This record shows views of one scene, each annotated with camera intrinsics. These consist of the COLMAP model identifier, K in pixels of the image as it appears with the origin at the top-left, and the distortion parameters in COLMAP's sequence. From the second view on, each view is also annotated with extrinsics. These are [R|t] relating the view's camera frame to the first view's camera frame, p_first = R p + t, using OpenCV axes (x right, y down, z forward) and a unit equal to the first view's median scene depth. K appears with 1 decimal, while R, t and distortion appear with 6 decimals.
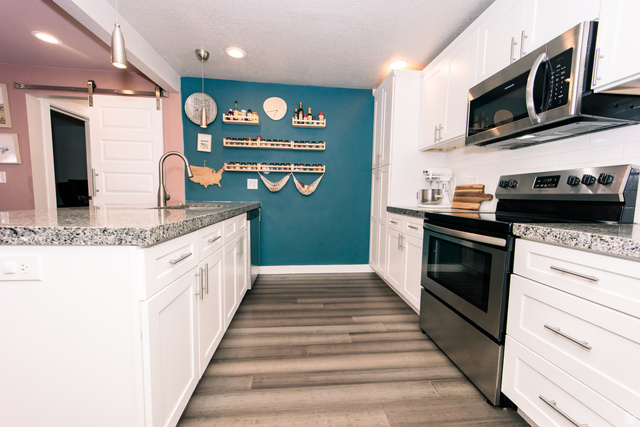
lens RADIAL K [[254.7, 0, 320.0], [0, 254.7, 213.5], [0, 0, 1]] dist [0.001231, -0.000066]
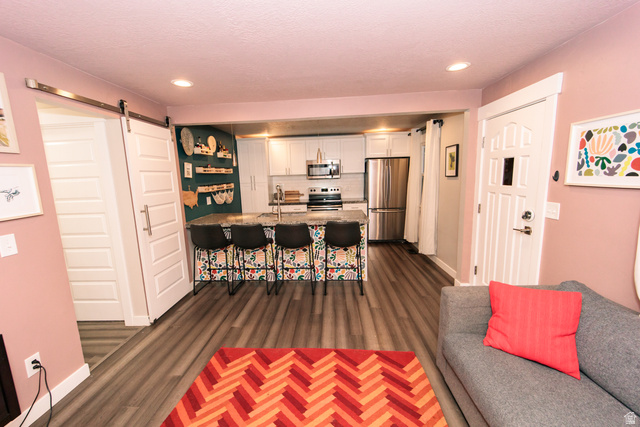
lens RADIAL K [[266.1, 0, 311.4], [0, 266.1, 212.7], [0, 0, 1]] dist [-0.000142, -0.000006]
pose [[0.169701, -0.164346, 0.971695, -1.562093], [0.114406, 0.982615, 0.146213, -0.202398], [-0.978832, 0.086355, 0.185553, 0.250606]]
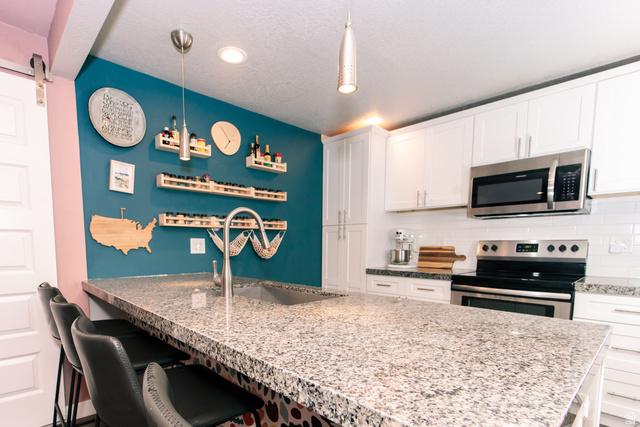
lens RADIAL K [[322.1, 0, 291.3], [0, 322.1, 272.0], [0, 0, 1]] dist [-0.000554, -0.000066]
pose [[0.802578, -0.066547, 0.592824, -0.594421], [0.058050, 0.997754, 0.033414, -0.064368], [-0.593716, 0.007596, 0.804639, 0.185374]]
